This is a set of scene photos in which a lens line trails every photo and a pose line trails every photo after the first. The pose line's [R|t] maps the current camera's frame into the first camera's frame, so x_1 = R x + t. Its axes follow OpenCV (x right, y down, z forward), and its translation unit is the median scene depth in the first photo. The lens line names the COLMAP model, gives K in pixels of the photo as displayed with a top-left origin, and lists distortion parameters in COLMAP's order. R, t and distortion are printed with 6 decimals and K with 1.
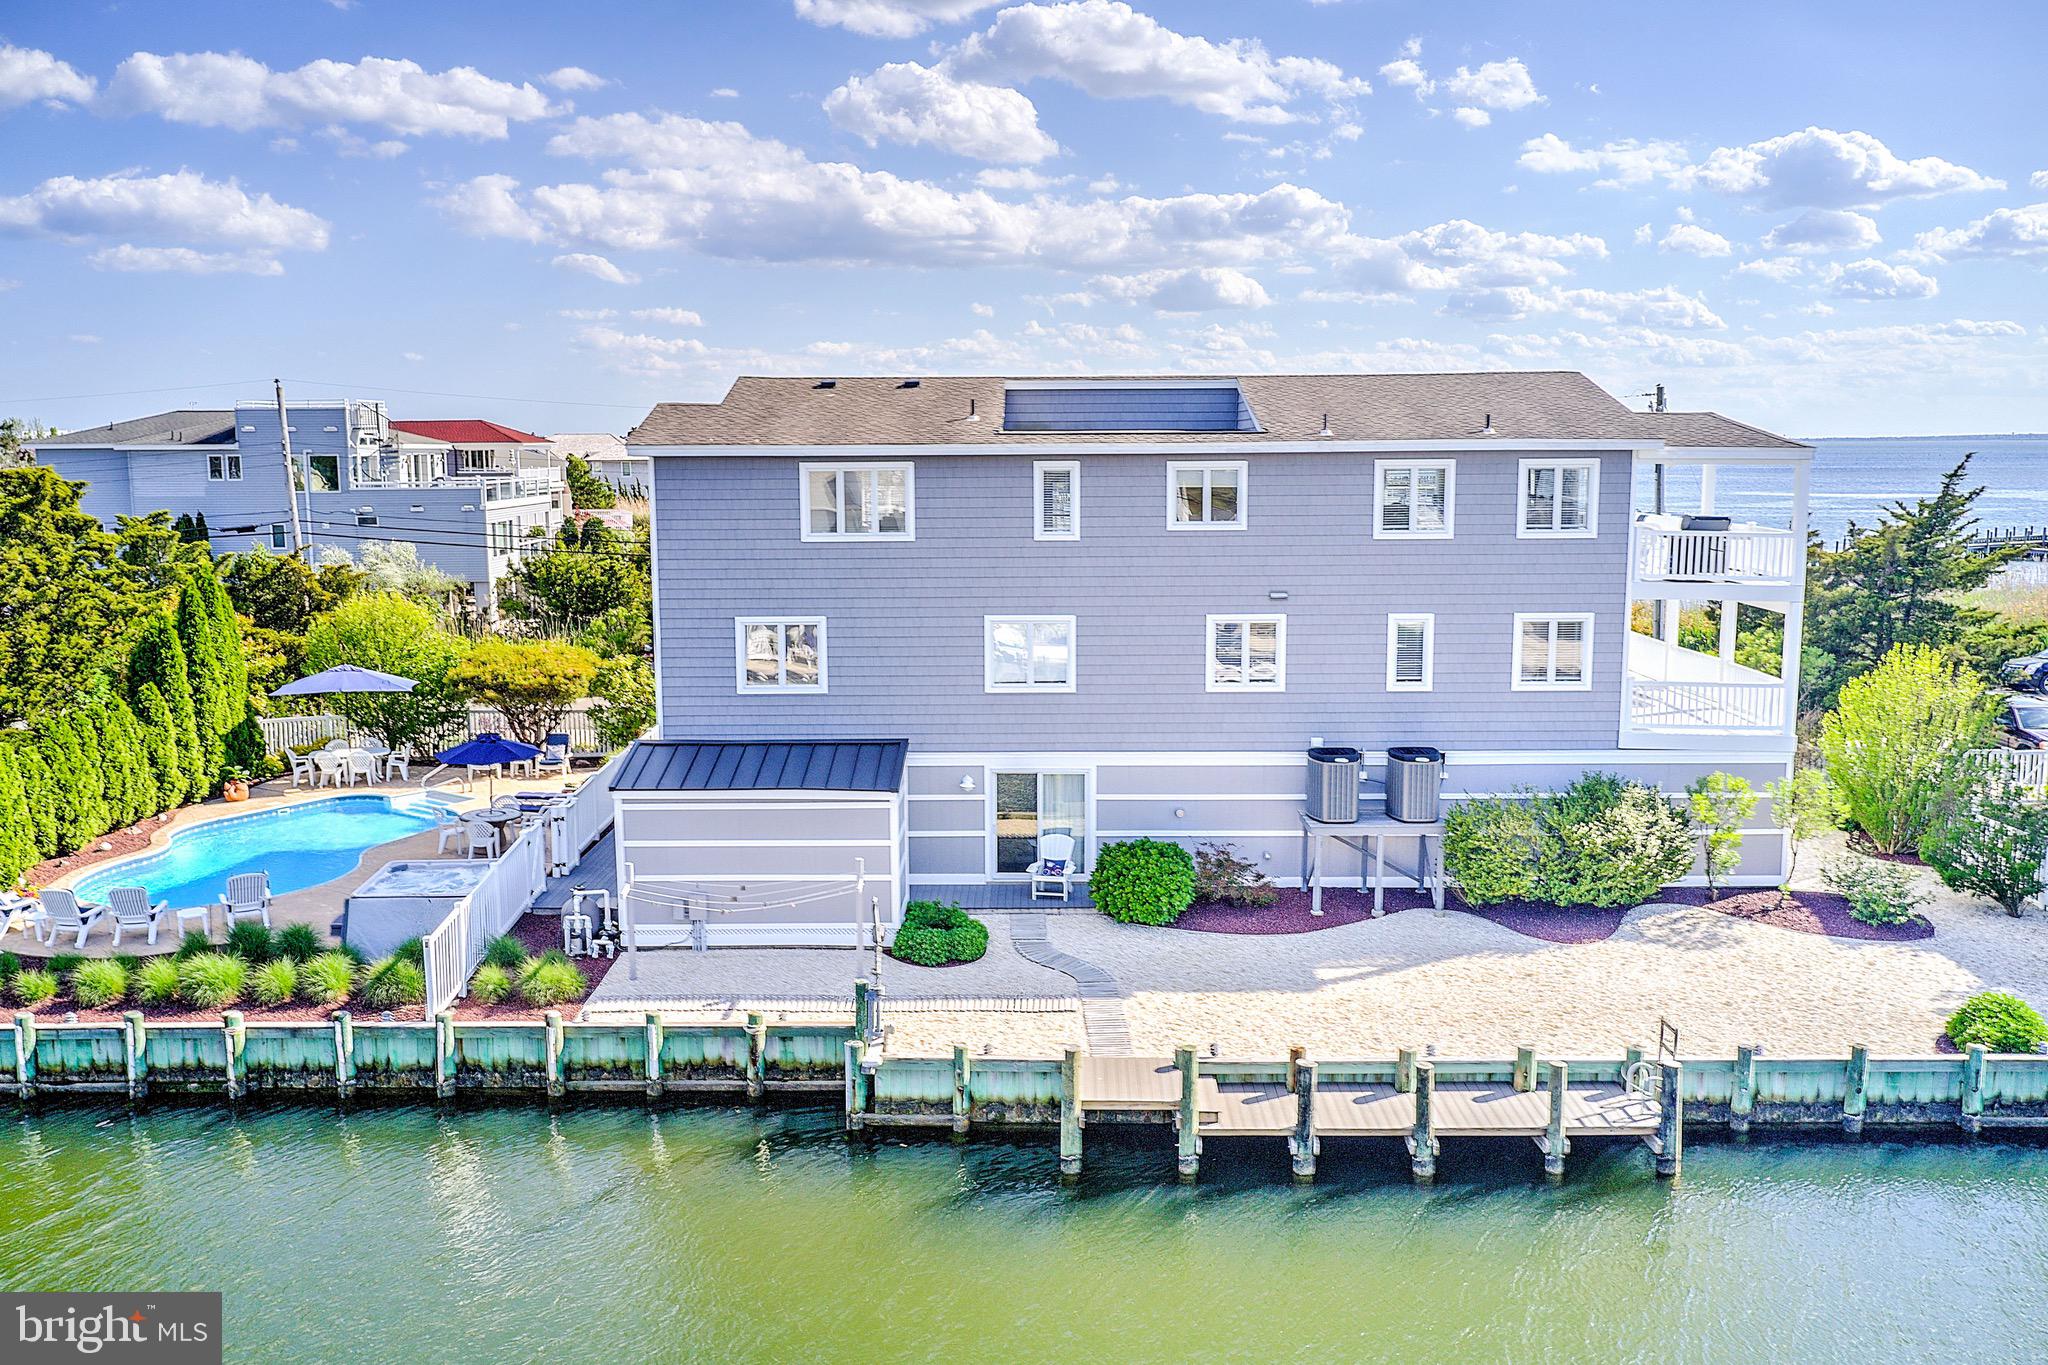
lens RADIAL K [[1649.2, 0, 1020.6], [0, 1649.2, 674.2], [0, 0, 1]] dist [-0.002722, 0.005391]
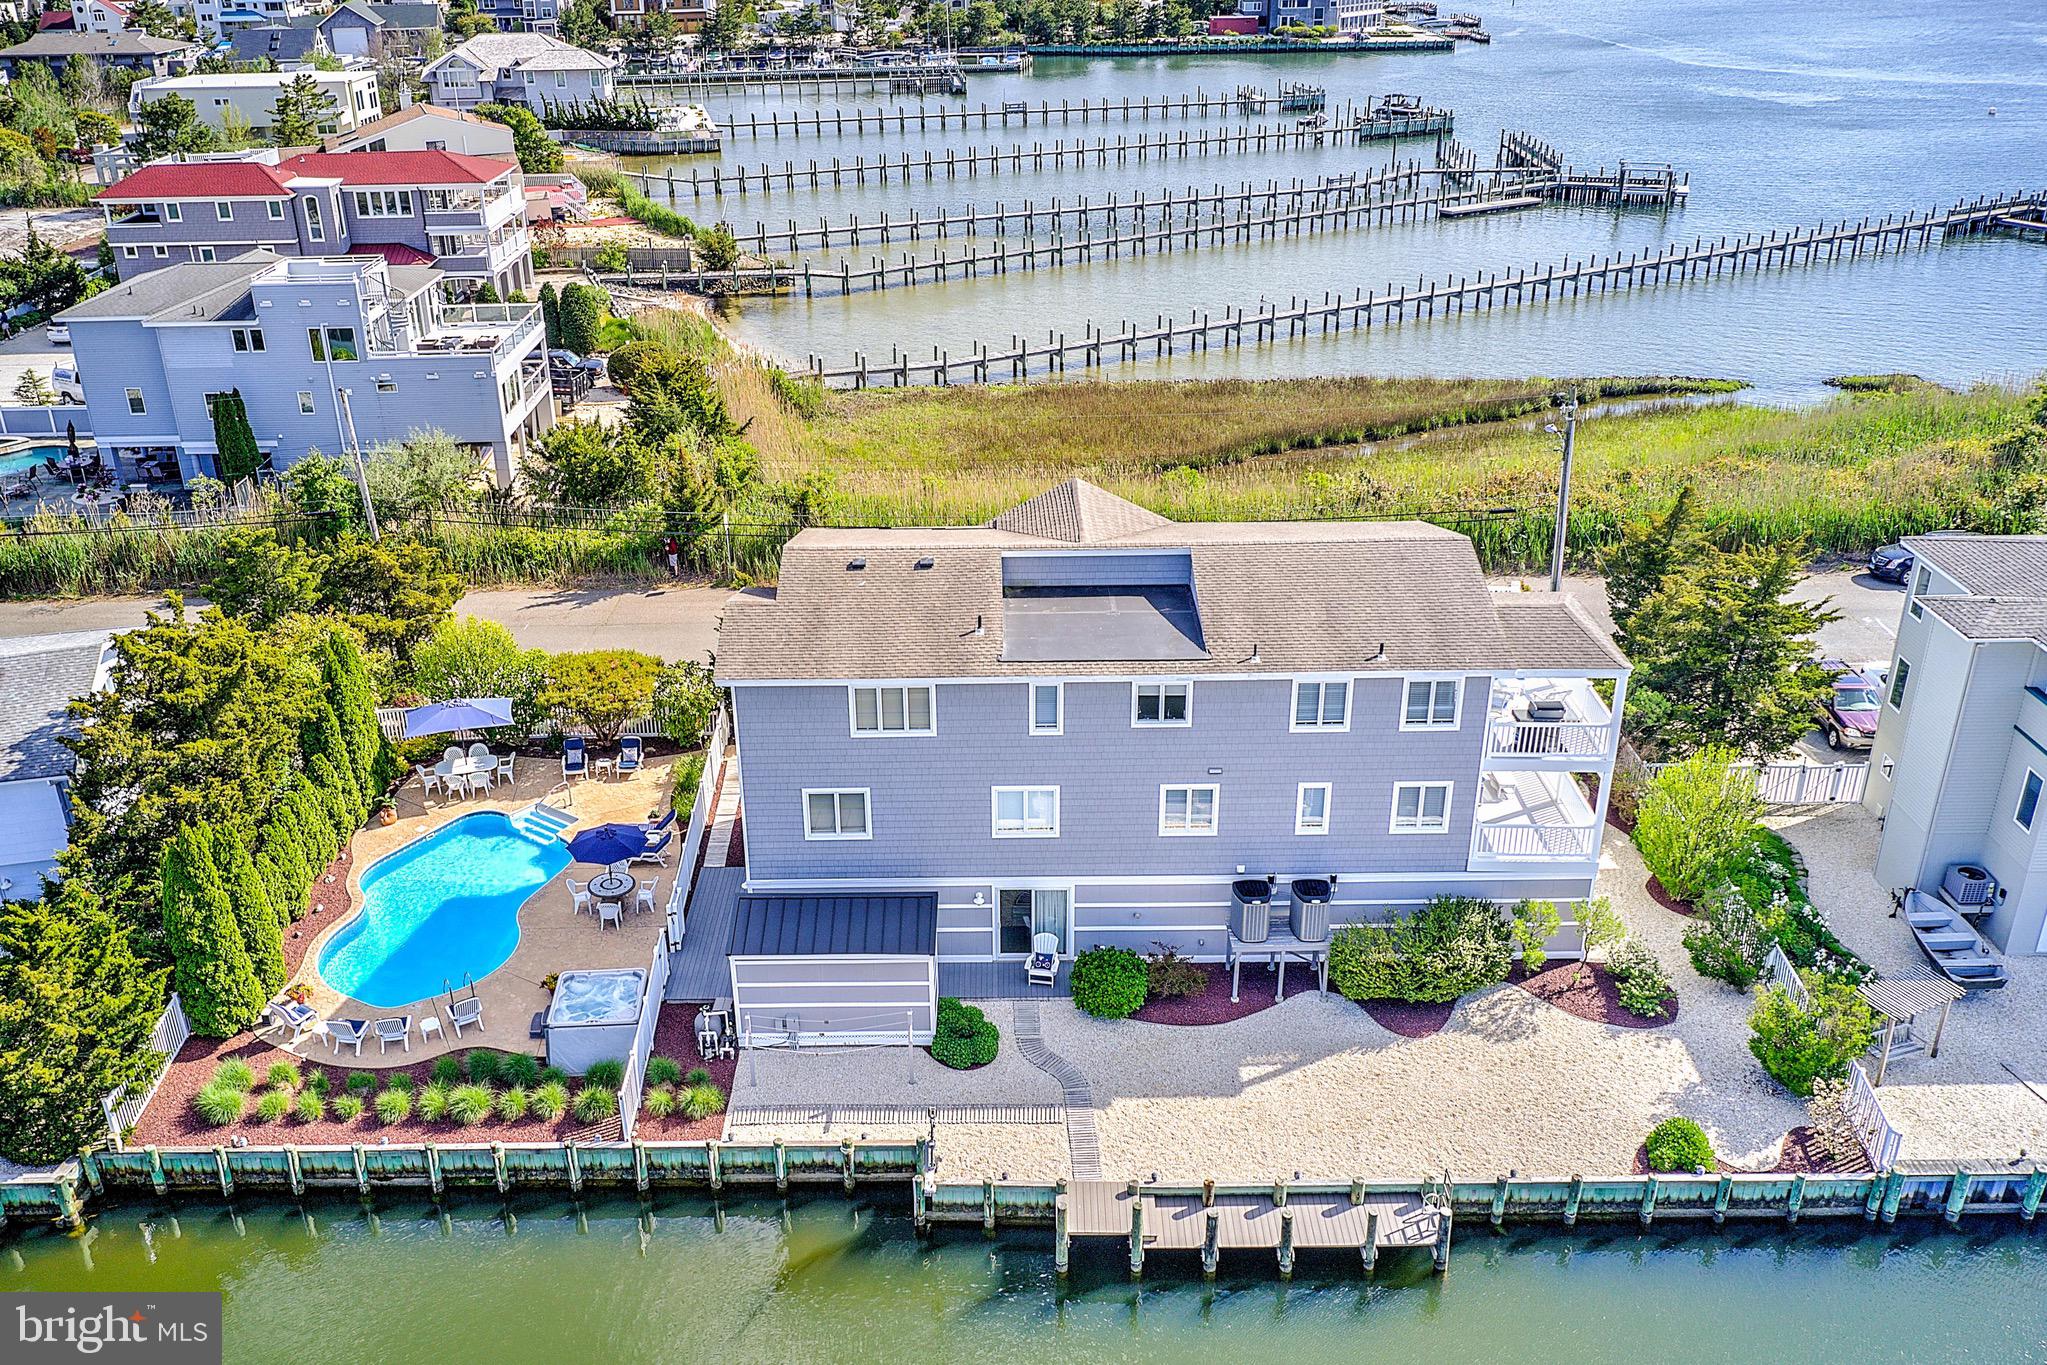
lens RADIAL K [[1737.4, 0, 973.0], [0, 1737.4, 701.6], [0, 0, 1]] dist [-0.010673, 0.002014]
pose [[0.999931, -0.011264, -0.003375, -0.036321], [0.011758, 0.953904, 0.299882, -0.604995], [-0.000158, -0.299901, 0.953970, -0.354729]]
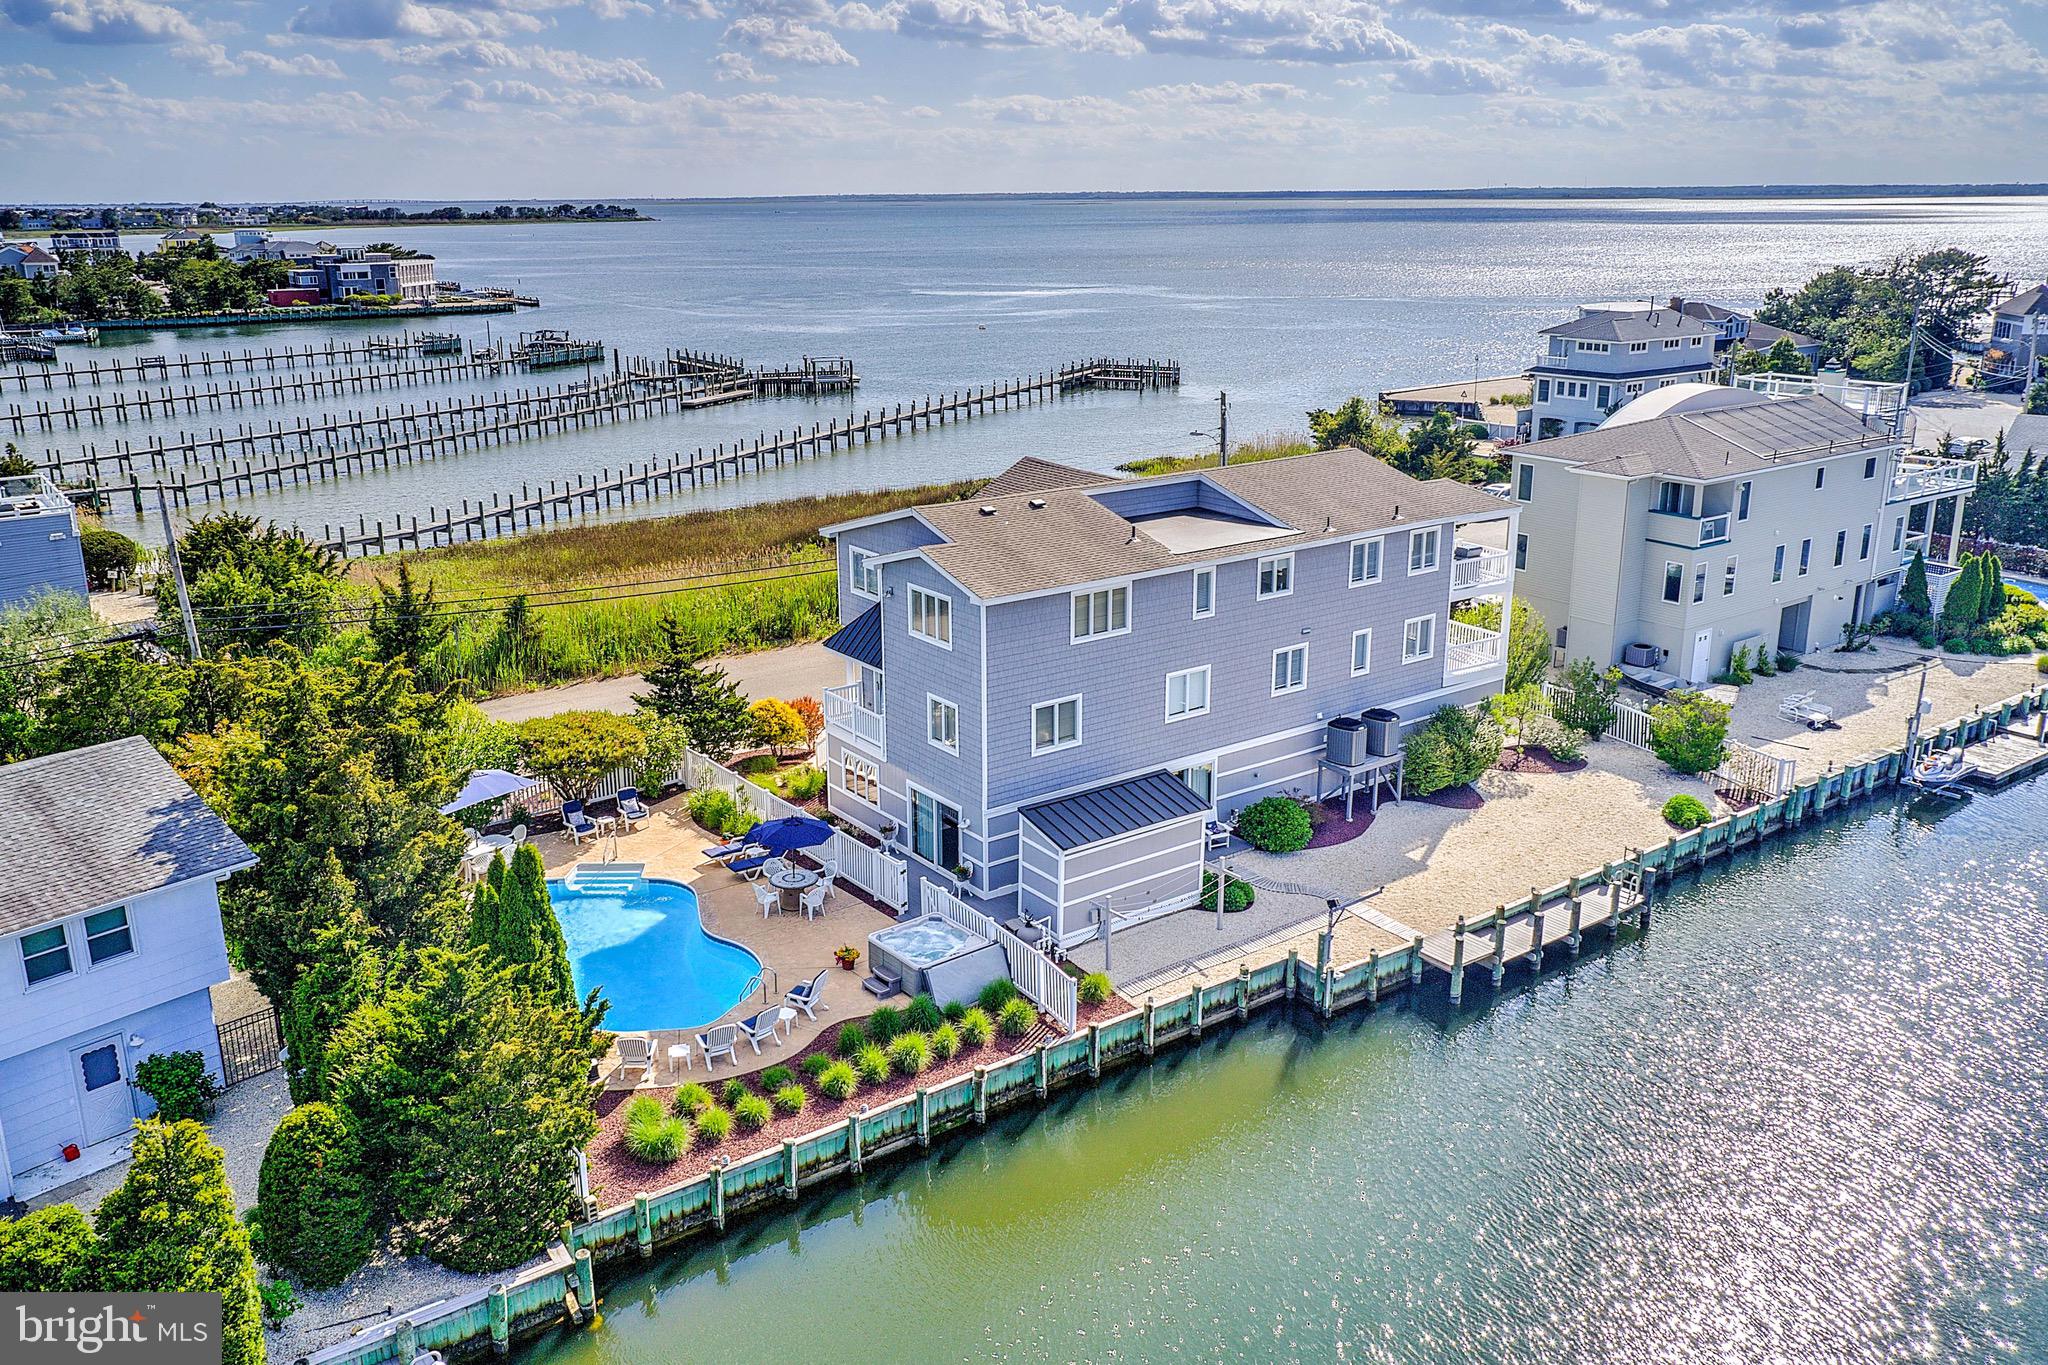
lens RADIAL K [[1640.6, 0, 1019.5], [0, 1640.6, 662.0], [0, 0, 1]] dist [-0.010242, 0.002096]
pose [[0.800329, -0.163002, 0.576978, -1.149711], [0.084687, 0.983419, 0.160357, -0.345694], [-0.593550, -0.079476, 0.800864, -0.125415]]
